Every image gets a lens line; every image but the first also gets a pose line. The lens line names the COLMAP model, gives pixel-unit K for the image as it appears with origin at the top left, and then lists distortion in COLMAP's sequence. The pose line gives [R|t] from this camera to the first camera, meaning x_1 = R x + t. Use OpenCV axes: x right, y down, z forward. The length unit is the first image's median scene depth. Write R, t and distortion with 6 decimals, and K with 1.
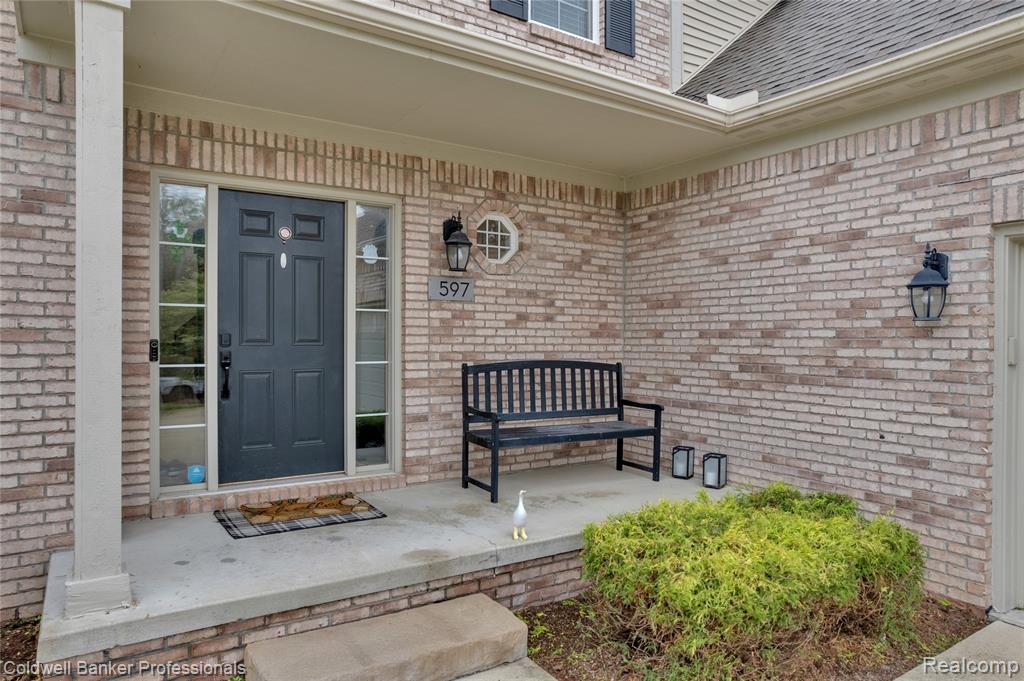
lens RADIAL K [[653.6, 0, 519.1], [0, 653.6, 337.6], [0, 0, 1]] dist [-0.046282, 0.027764]
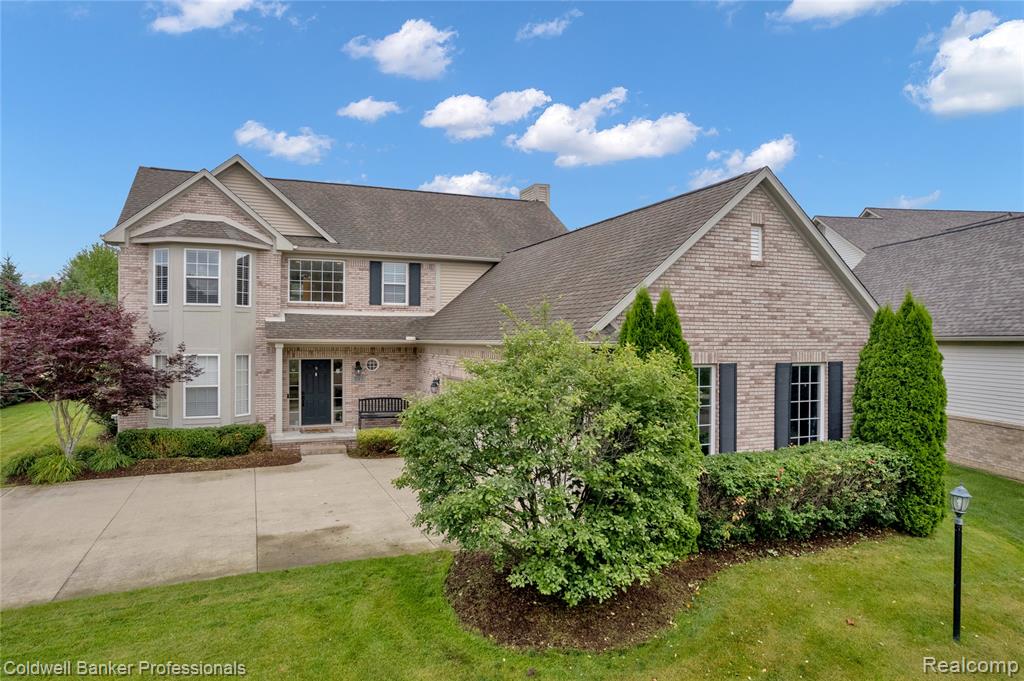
lens RADIAL K [[653.6, 0, 514.8], [0, 653.6, 336.5], [0, 0, 1]] dist [-0.046282, 0.027764]
pose [[0.979794, -0.002417, -0.199994, 1.641615], [0.001508, 0.999988, -0.004699, -0.318363], [0.200003, 0.004303, 0.979786, -2.718562]]
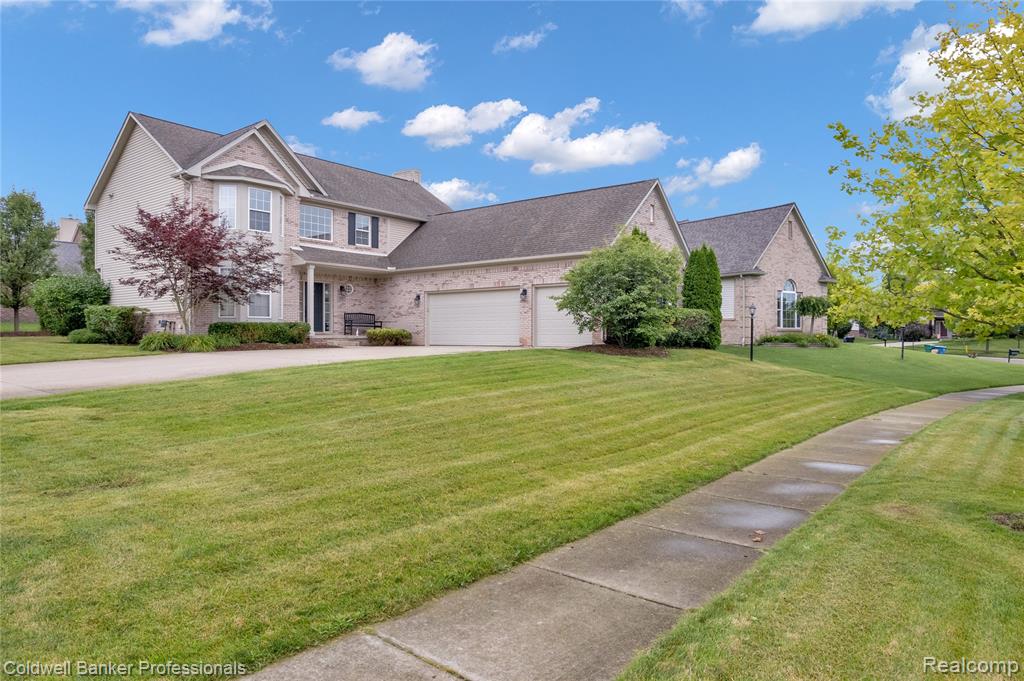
lens RADIAL K [[653.6, 0, 516.5], [0, 653.6, 335.9], [0, 0, 1]] dist [-0.046282, 0.027764]
pose [[0.950513, -0.003984, 0.310660, -0.403409], [0.003494, 0.999992, 0.002132, 0.223155], [-0.310666, -0.000941, 0.950519, -4.548503]]
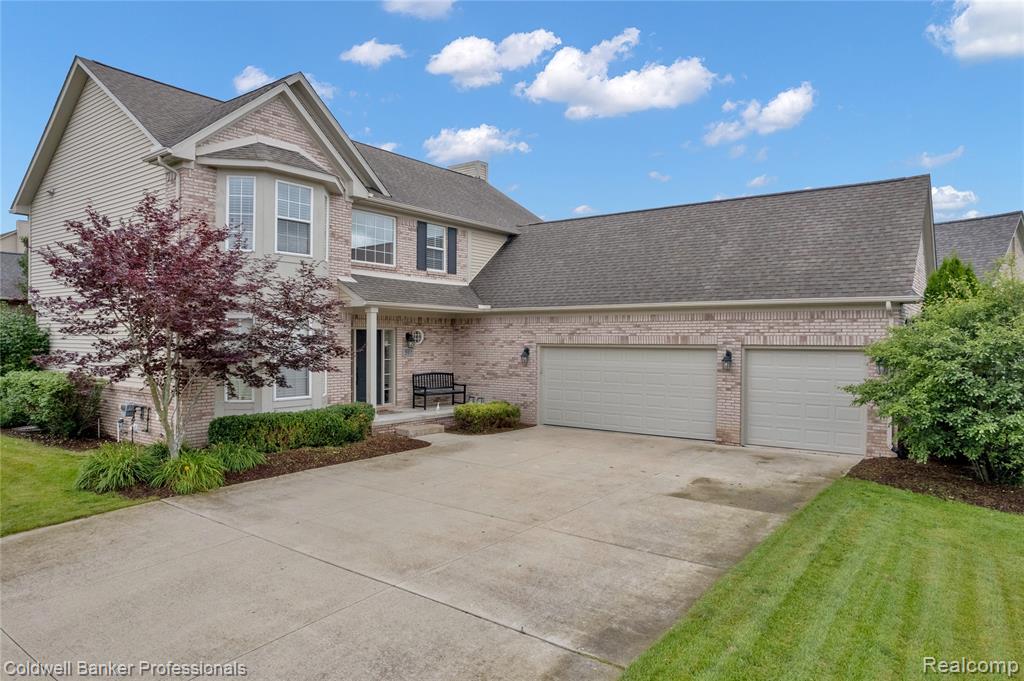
lens RADIAL K [[653.6, 0, 521.9], [0, 653.6, 337.3], [0, 0, 1]] dist [-0.046282, 0.027764]
pose [[0.942003, -0.000242, 0.335604, -0.712694], [0.000239, 1.000000, 0.000048, -0.159893], [-0.335604, 0.000035, 0.942003, -2.542178]]
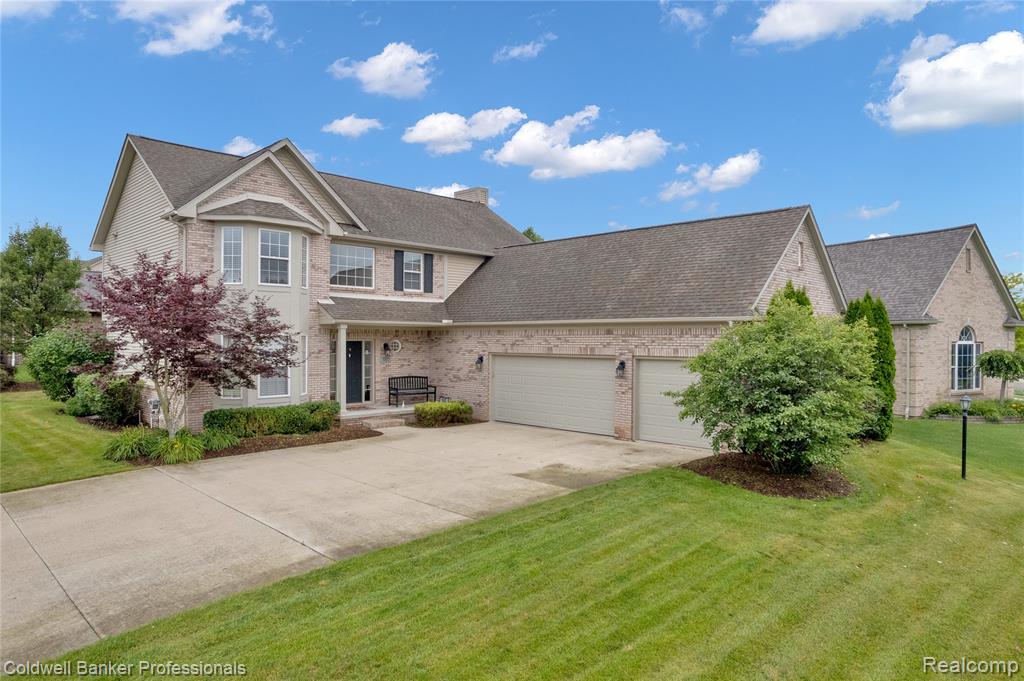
lens RADIAL K [[653.6, 0, 518.3], [0, 653.6, 338.3], [0, 0, 1]] dist [-0.046282, 0.027764]
pose [[0.979288, -0.002418, 0.202457, -0.118698], [0.001970, 0.999995, 0.002410, -0.225305], [-0.202461, -0.001961, 0.979288, -3.364432]]
